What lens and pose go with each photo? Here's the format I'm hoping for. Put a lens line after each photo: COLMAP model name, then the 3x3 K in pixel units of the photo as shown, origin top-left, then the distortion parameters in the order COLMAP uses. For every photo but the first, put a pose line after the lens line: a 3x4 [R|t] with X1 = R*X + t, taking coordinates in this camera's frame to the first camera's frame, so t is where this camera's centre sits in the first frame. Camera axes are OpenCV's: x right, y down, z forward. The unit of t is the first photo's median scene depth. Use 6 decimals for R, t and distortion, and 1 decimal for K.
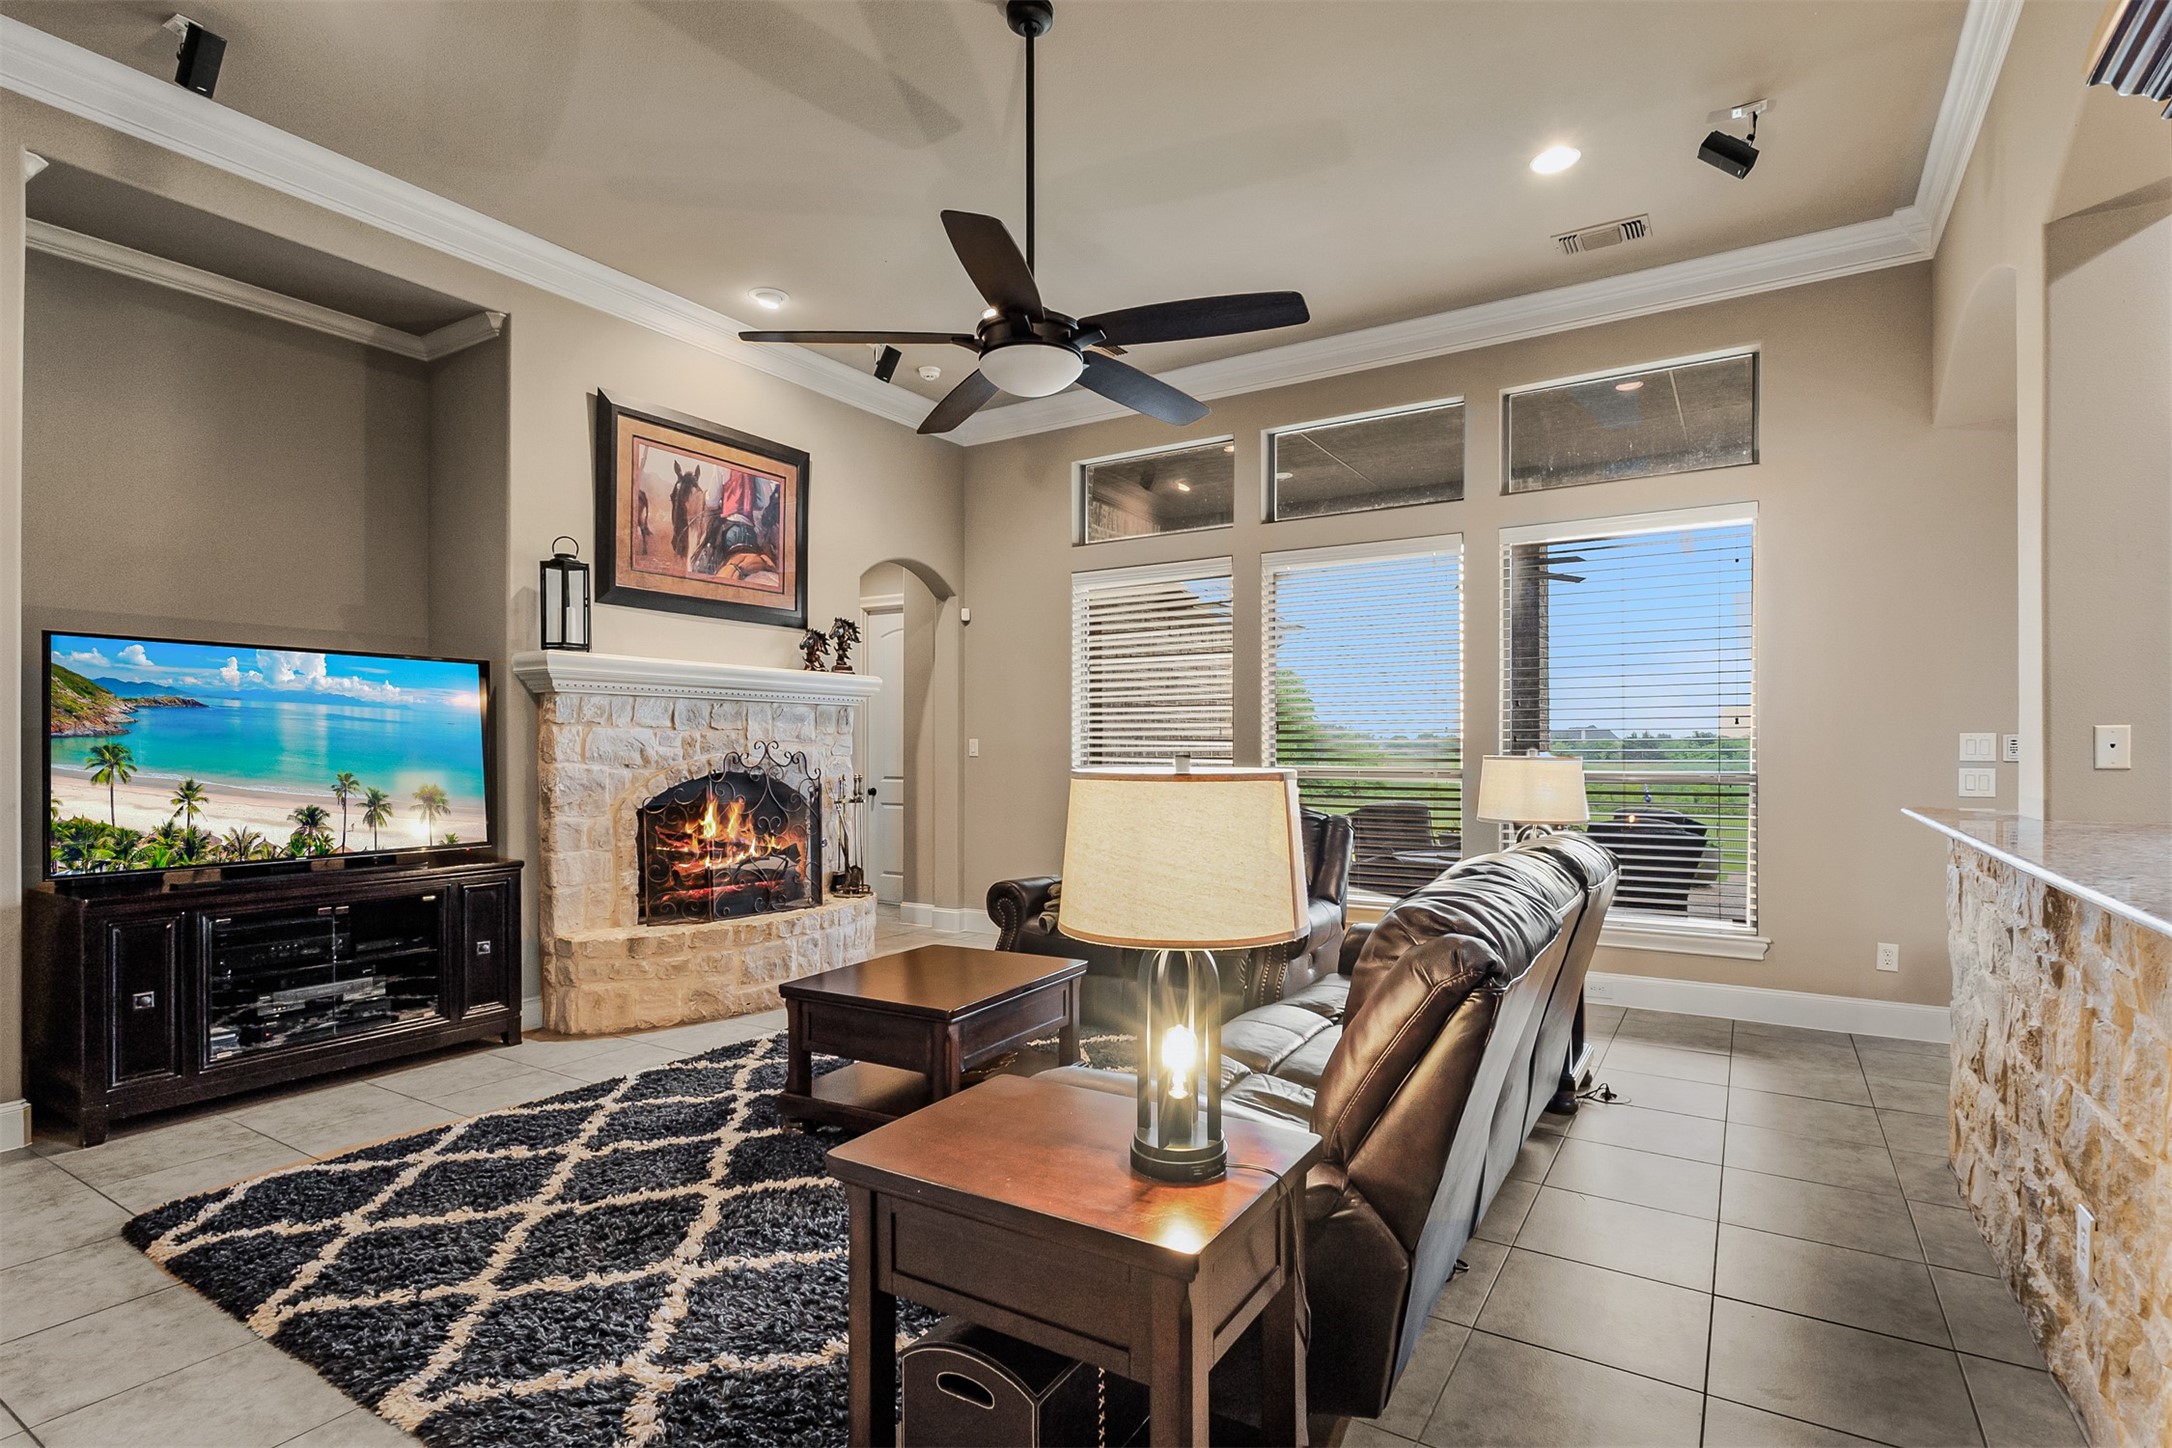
lens RADIAL K [[1076.8, 0, 1085.2], [0, 1076.8, 746.3], [0, 0, 1]] dist [0.004676, -0.001113]
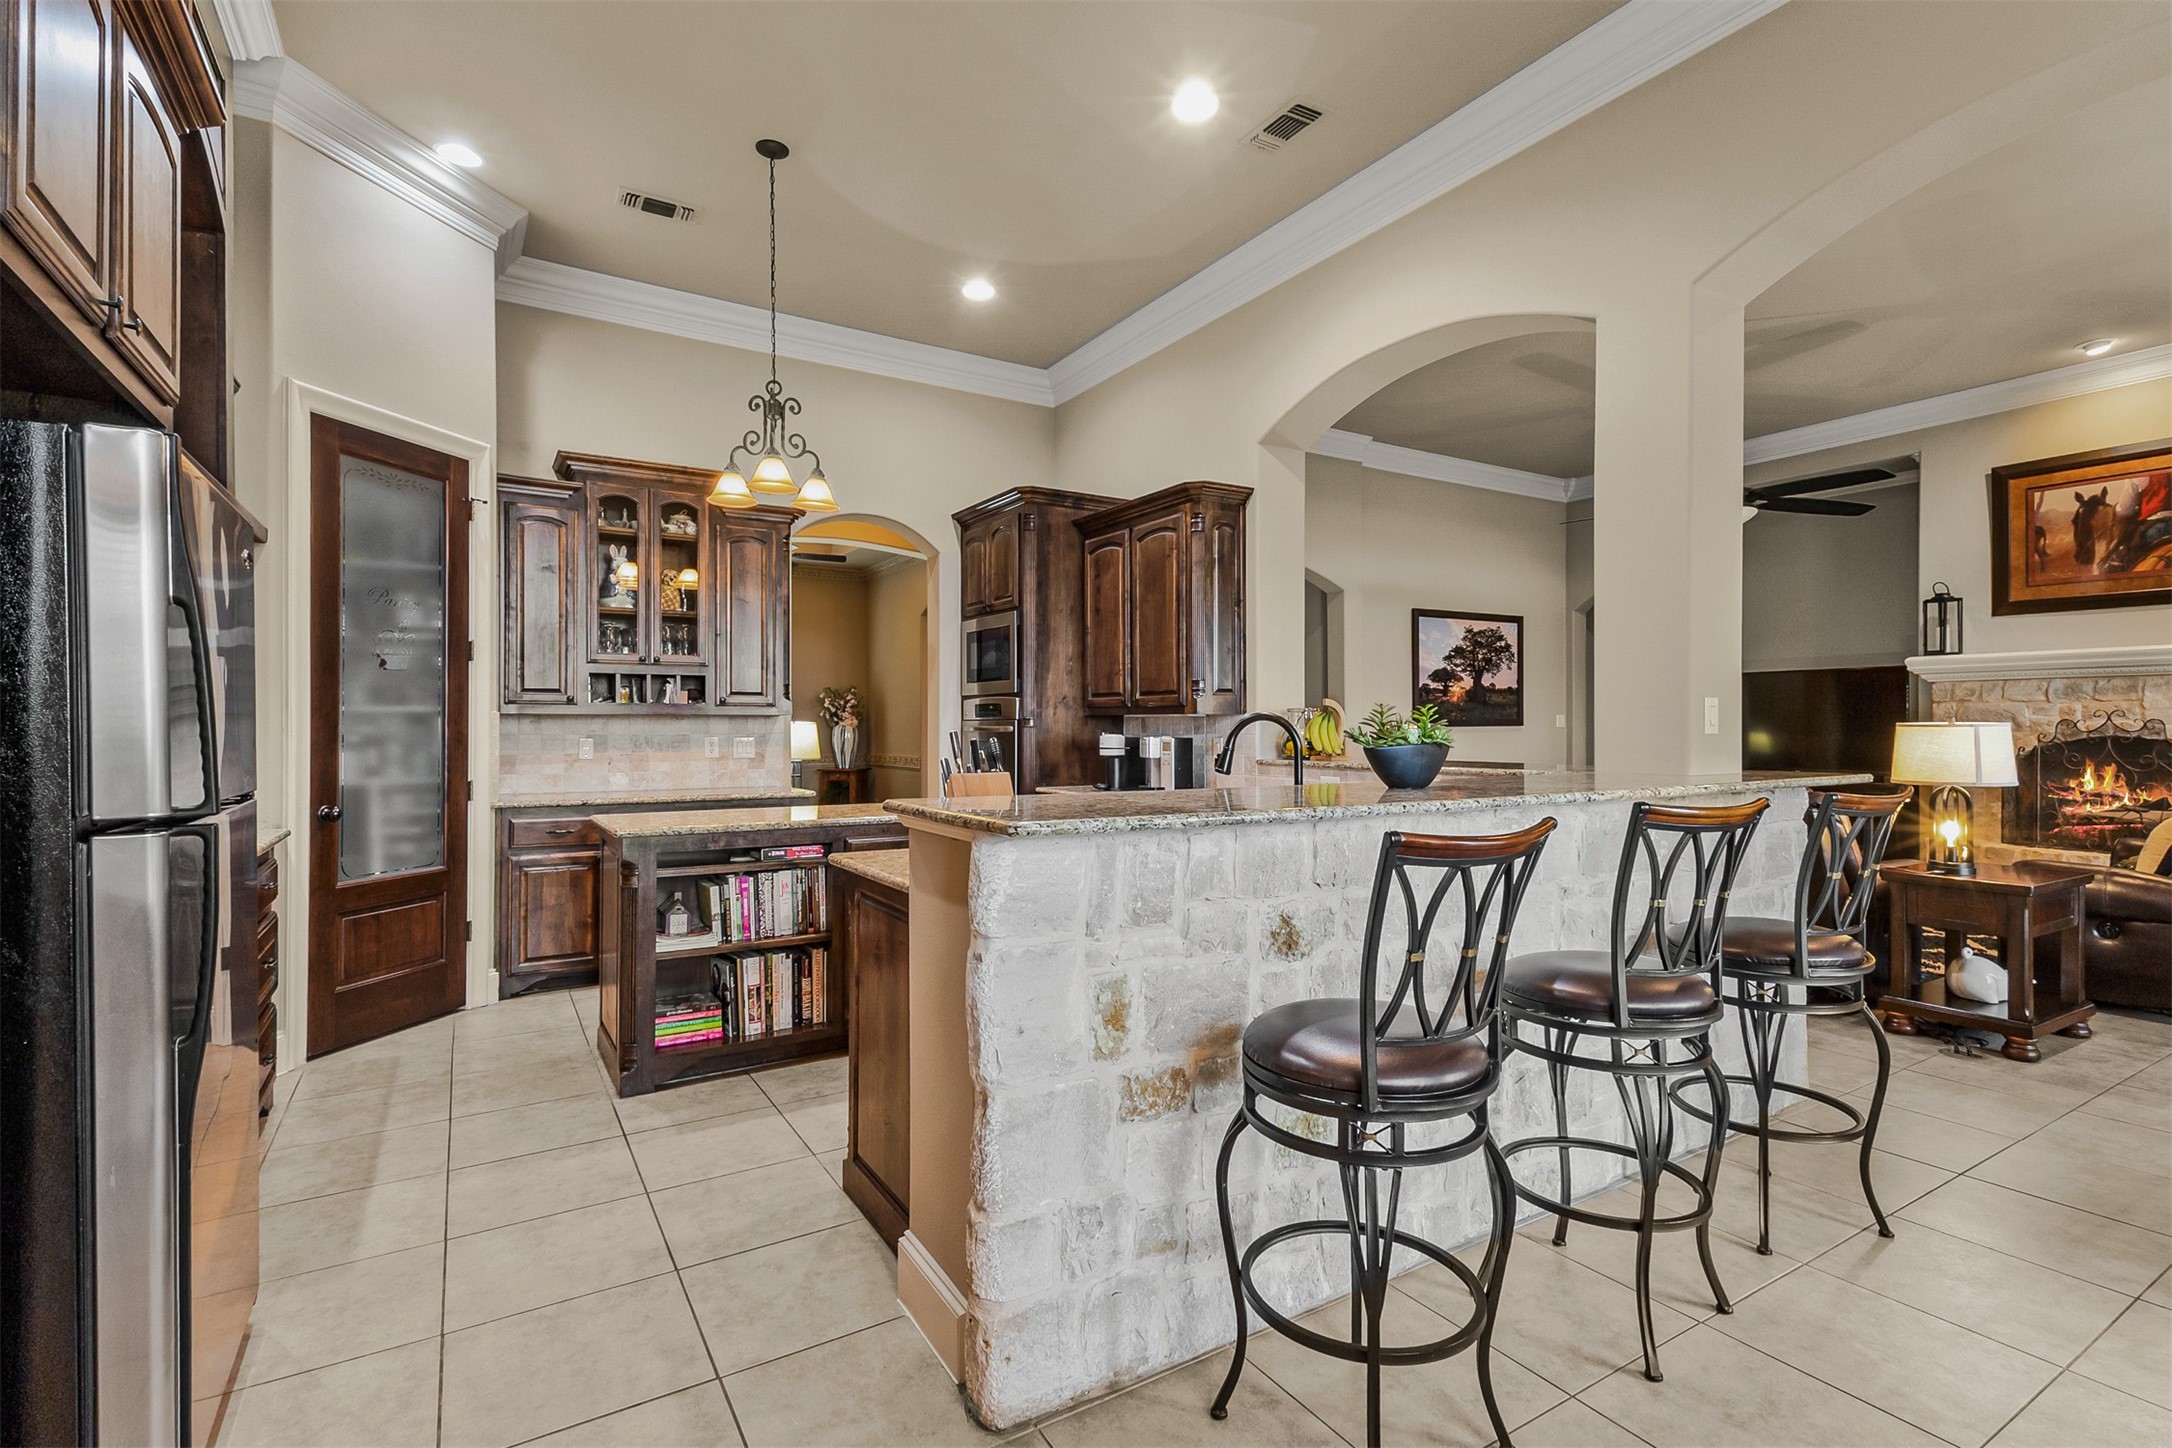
lens RADIAL K [[1008.4, 0, 1087.1], [0, 1008.4, 722.2], [0, 0, 1]] dist [0.016005, 0.000302]
pose [[-0.440776, -0.000611, -0.897617, 1.188046], [0.003970, 0.999989, -0.002630, 0.006334], [0.897608, -0.004723, -0.440769, 0.468199]]
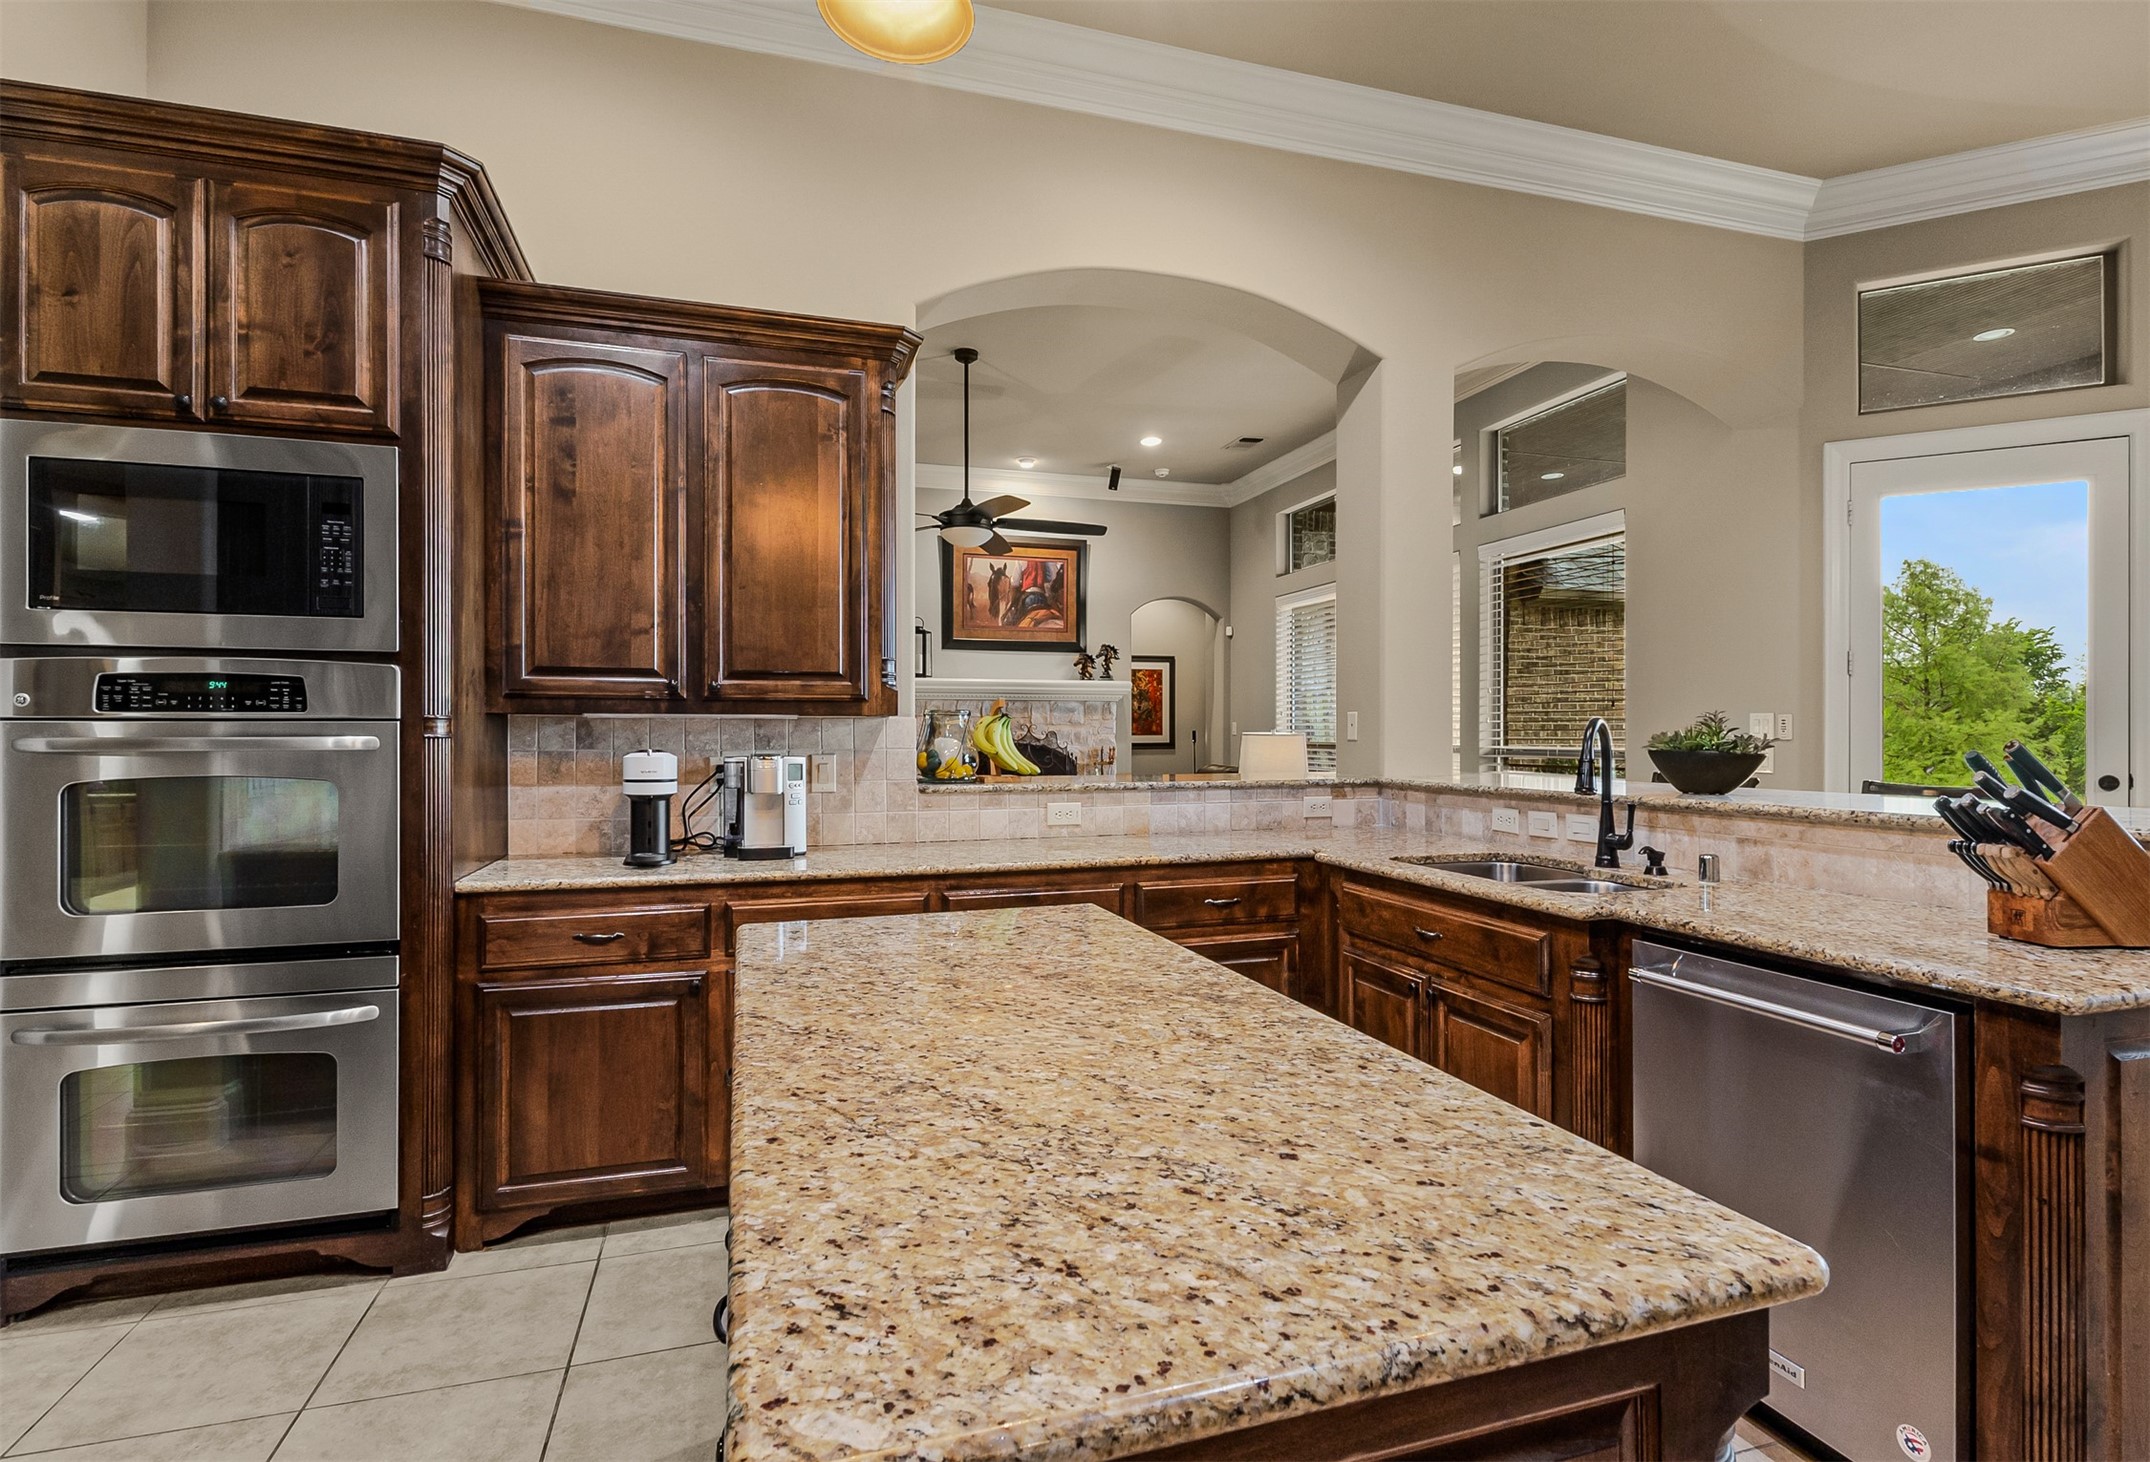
lens RADIAL K [[1048.6, 0, 1082.9], [0, 1048.6, 724.0], [0, 0, 1]] dist [-0.004087, -0.000247]
pose [[0.761644, -0.006421, -0.647964, 0.794350], [0.002413, 0.999972, -0.007073, 0.005592], [0.647991, 0.003824, 0.761638, -0.176054]]
